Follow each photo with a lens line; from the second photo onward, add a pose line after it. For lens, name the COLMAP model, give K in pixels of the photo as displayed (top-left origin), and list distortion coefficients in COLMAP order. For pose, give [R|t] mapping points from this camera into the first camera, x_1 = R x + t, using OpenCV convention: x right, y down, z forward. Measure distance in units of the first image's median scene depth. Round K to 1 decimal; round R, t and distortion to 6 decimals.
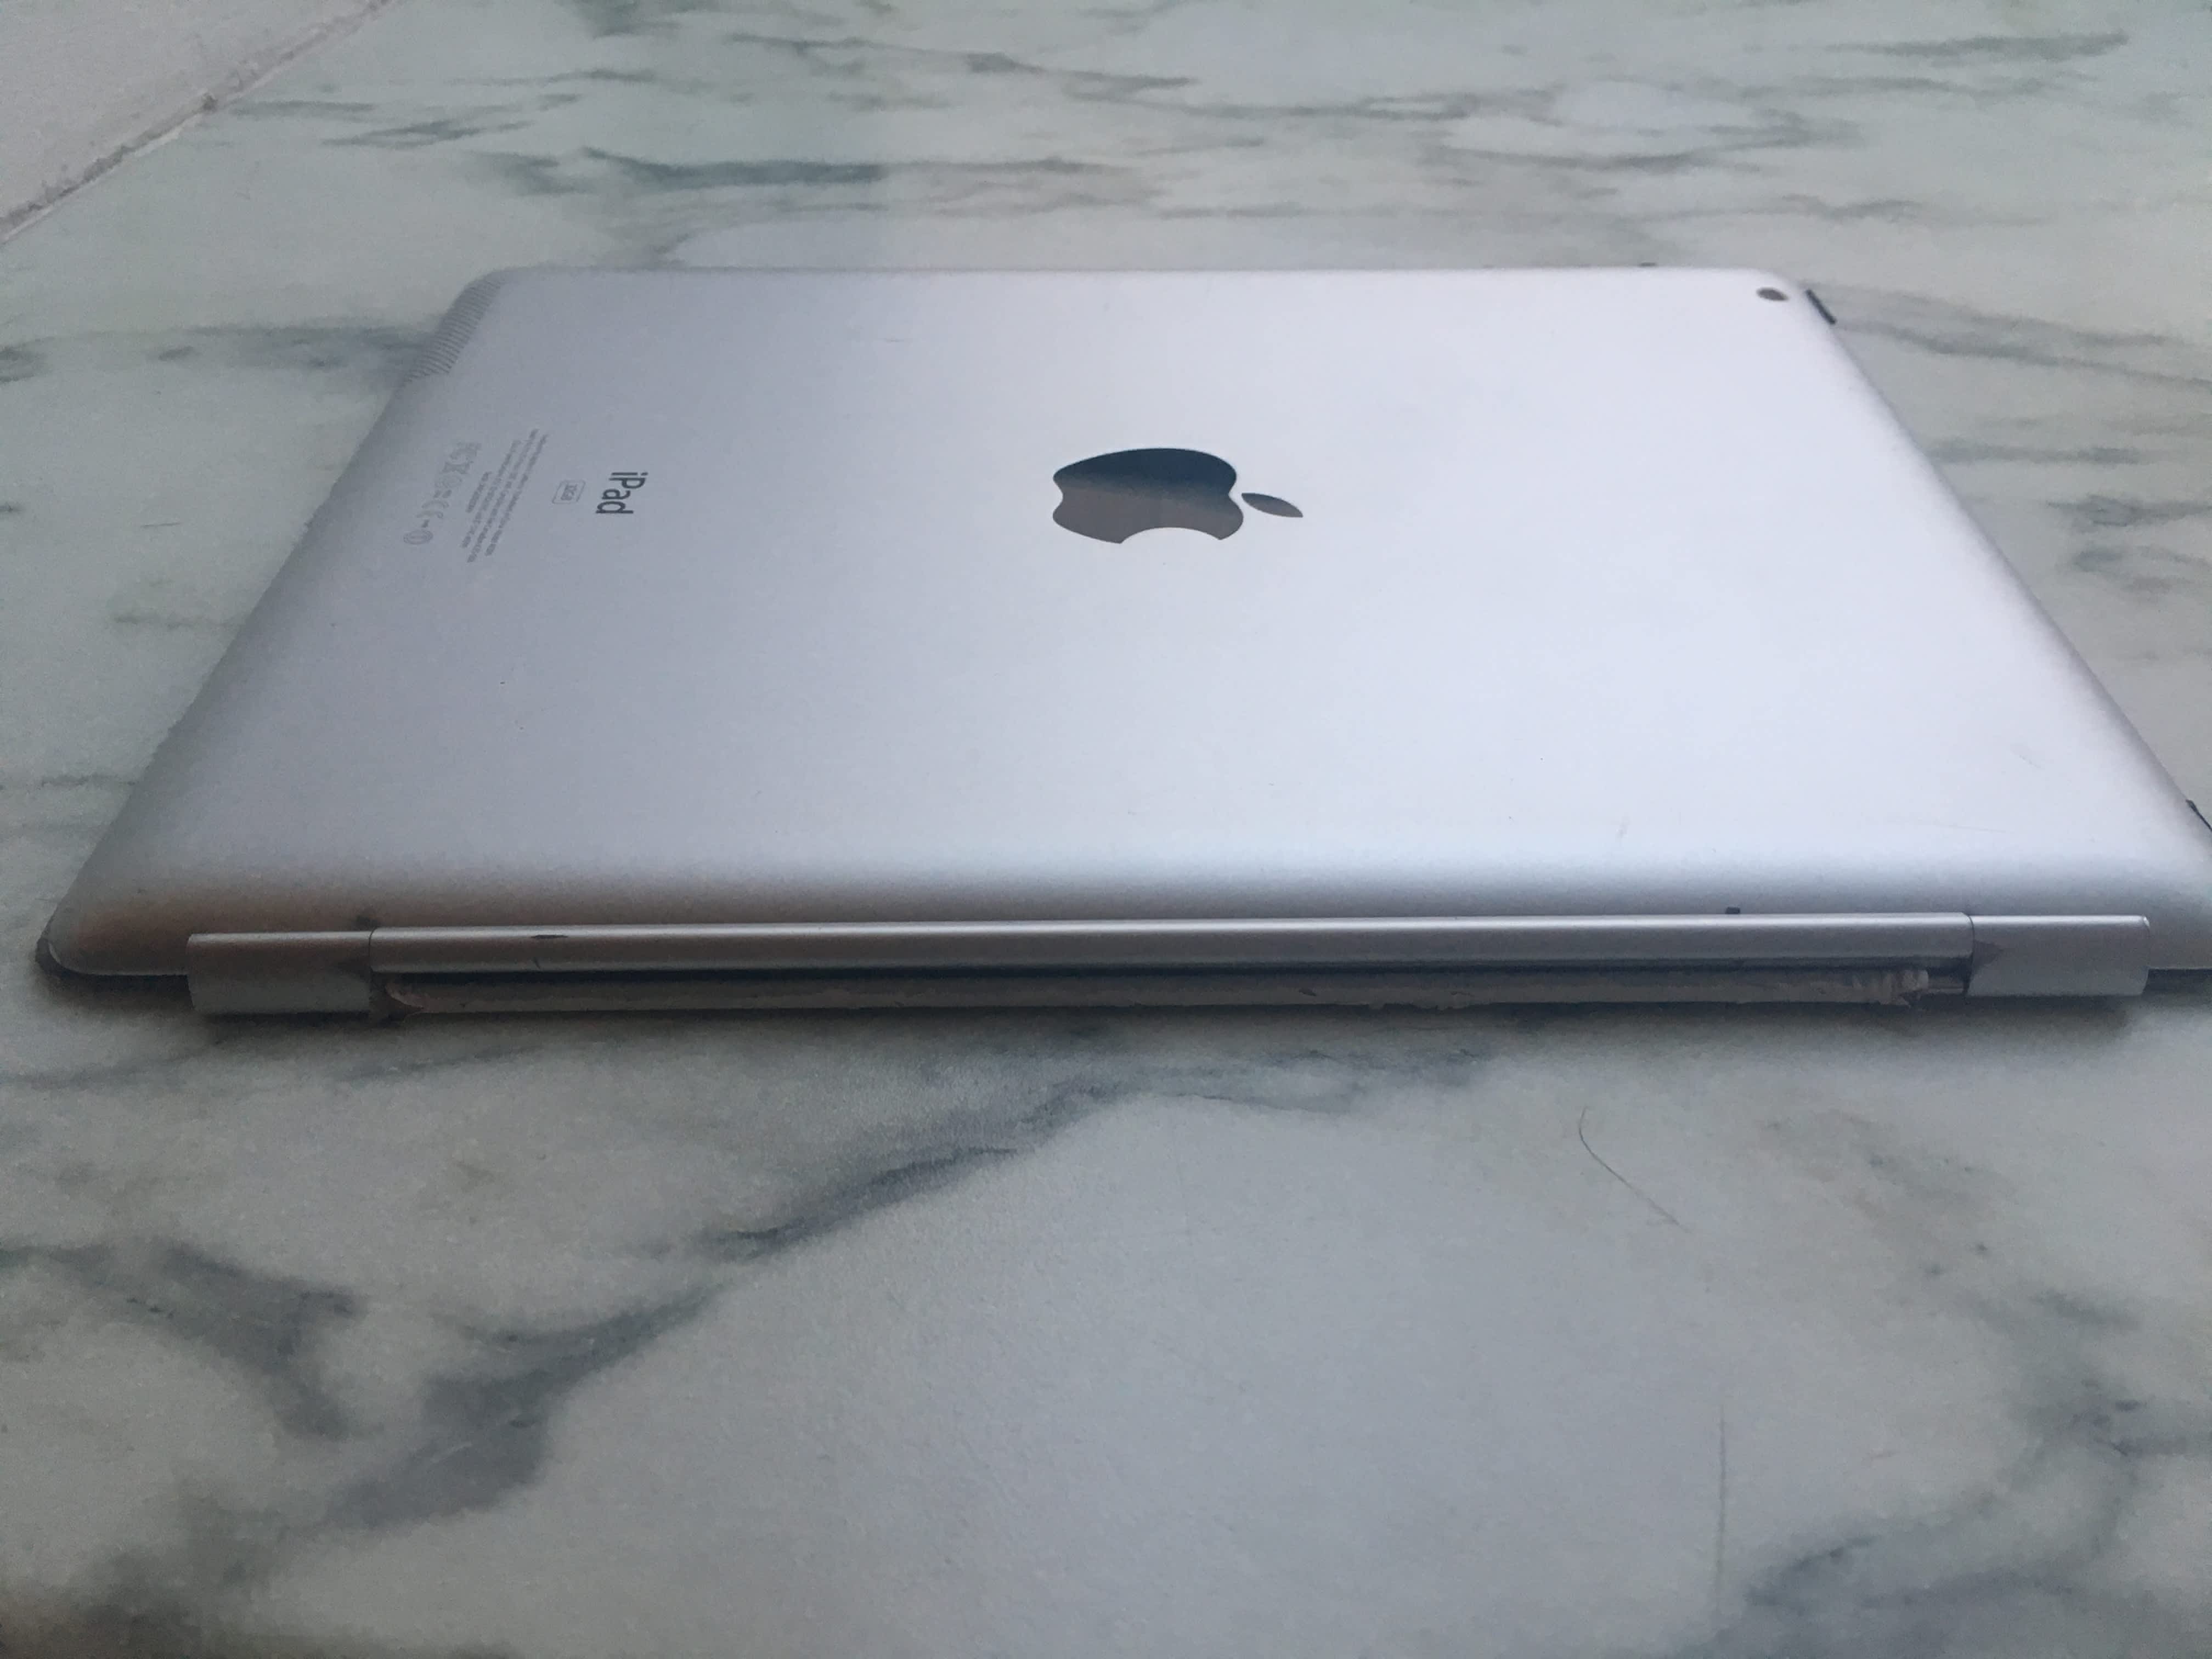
lens RADIAL K [[1791.8, 0, 1033.6], [0, 1791.8, 832.8], [0, 0, 1]] dist [0.075308, -0.096387]
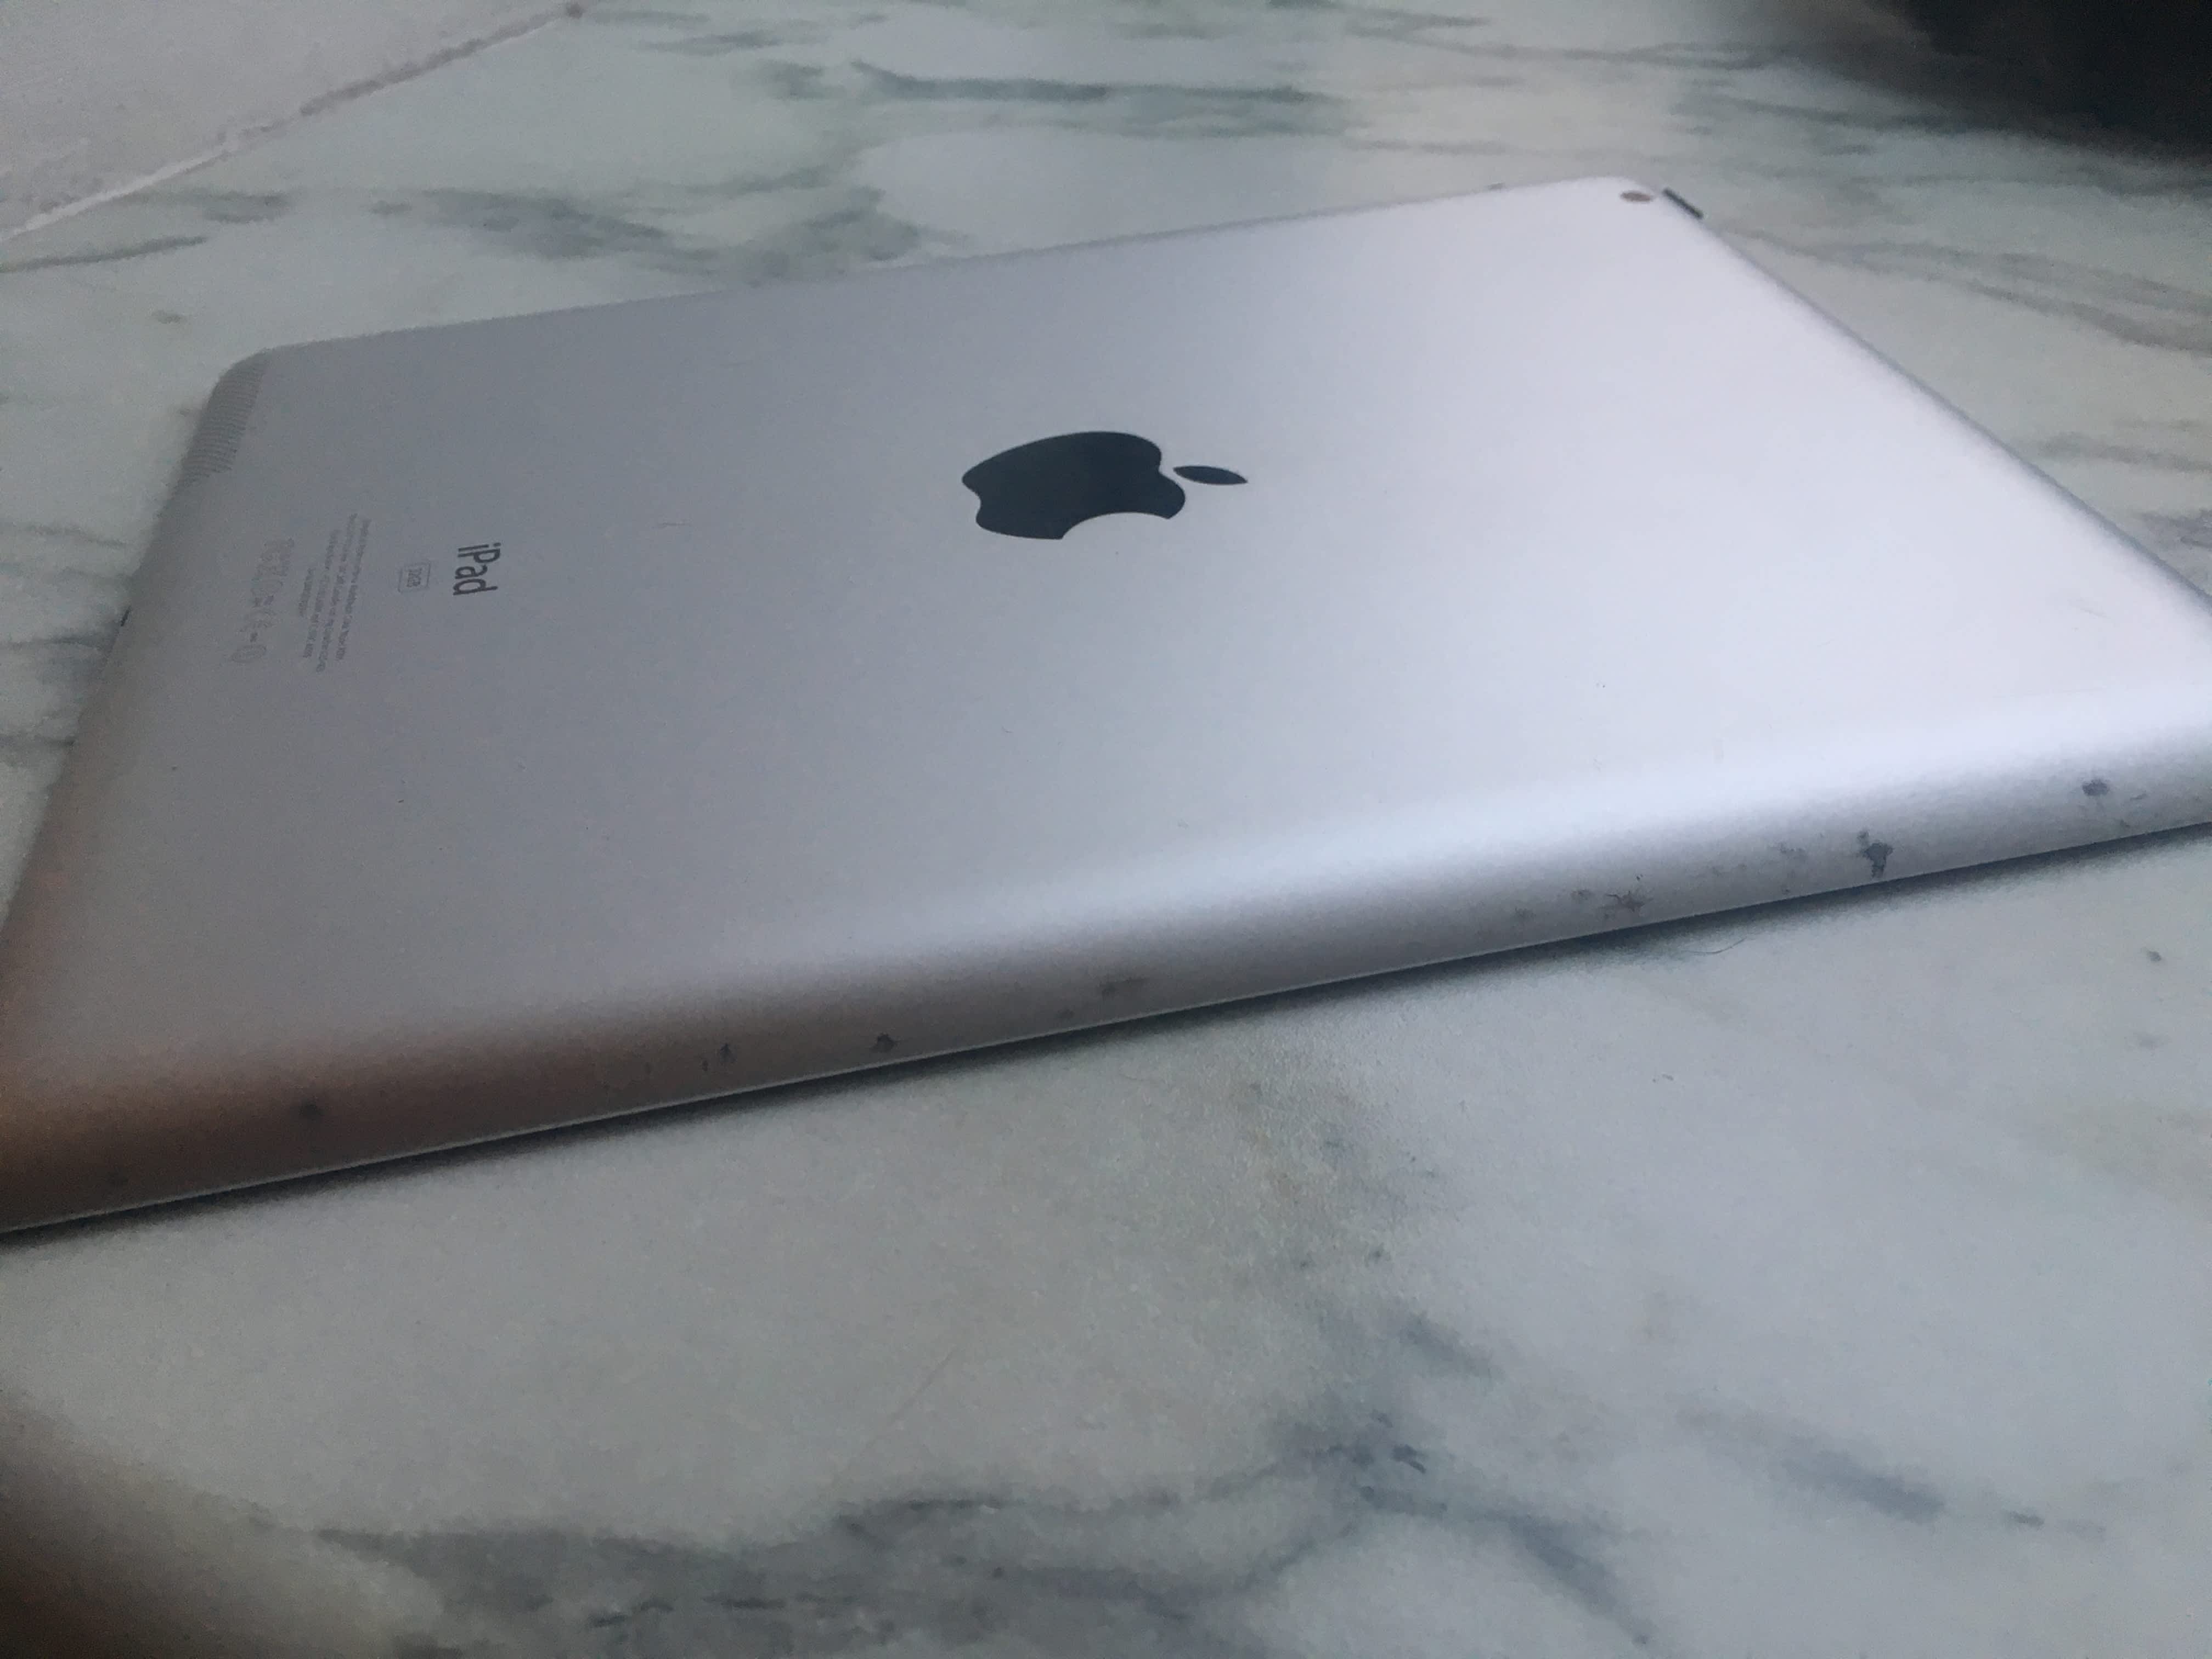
lens RADIAL K [[1791.8, 0, 1033.6], [0, 1791.8, 832.8], [0, 0, 1]] dist [0.075308, -0.096387]
pose [[0.943281, 0.167530, -0.286627, 0.236270], [-0.167924, 0.985522, 0.023393, 0.016427], [0.286396, 0.026065, 0.957757, 0.054927]]
